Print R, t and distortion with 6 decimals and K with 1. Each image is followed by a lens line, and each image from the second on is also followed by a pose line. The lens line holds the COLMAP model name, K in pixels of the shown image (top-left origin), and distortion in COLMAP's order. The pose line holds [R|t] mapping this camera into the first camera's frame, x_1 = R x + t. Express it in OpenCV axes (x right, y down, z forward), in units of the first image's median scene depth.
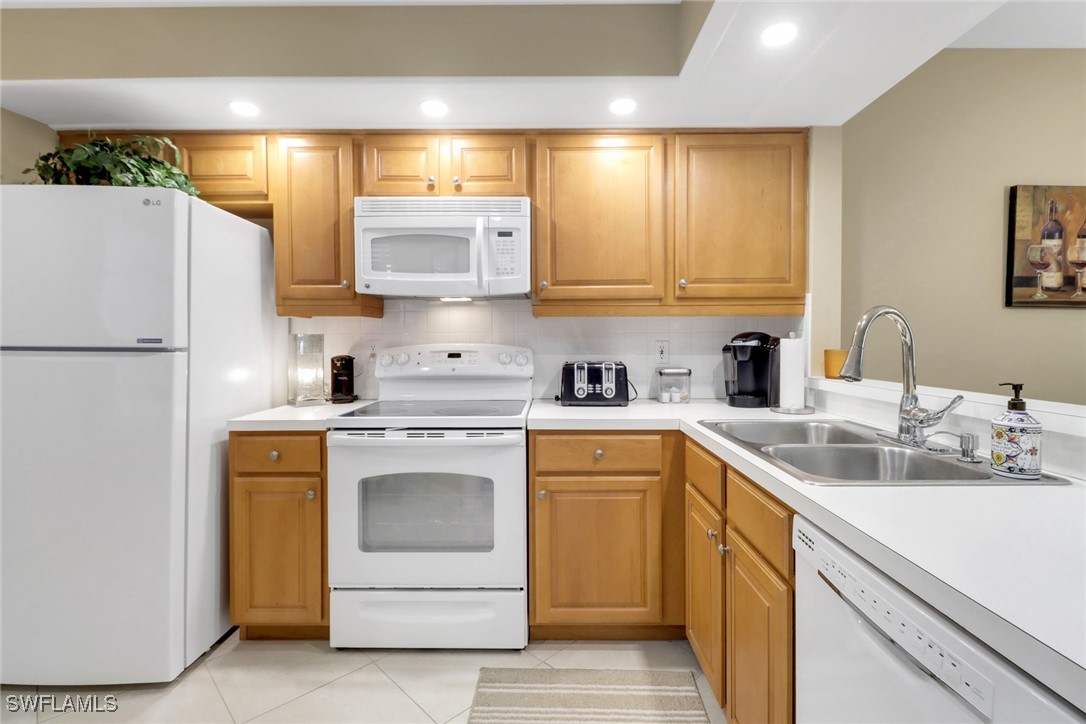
lens RADIAL K [[496.6, 0, 543.9], [0, 496.6, 343.9], [0, 0, 1]] dist [0.023349, -0.016150]
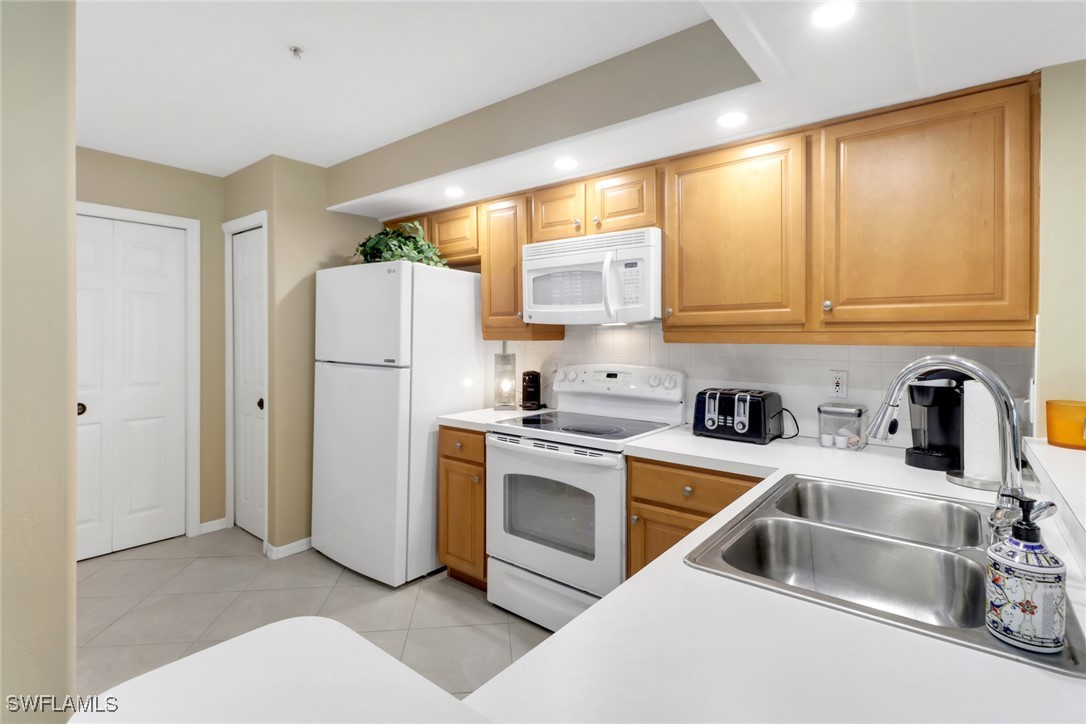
lens RADIAL K [[496.6, 0, 543.9], [0, 496.6, 343.9], [0, 0, 1]] dist [0.023349, -0.016150]
pose [[0.797536, 0.012335, -0.603145, 0.400526], [-0.012108, 0.999917, 0.004439, -0.055444], [0.603150, 0.003762, 0.797619, 0.051014]]
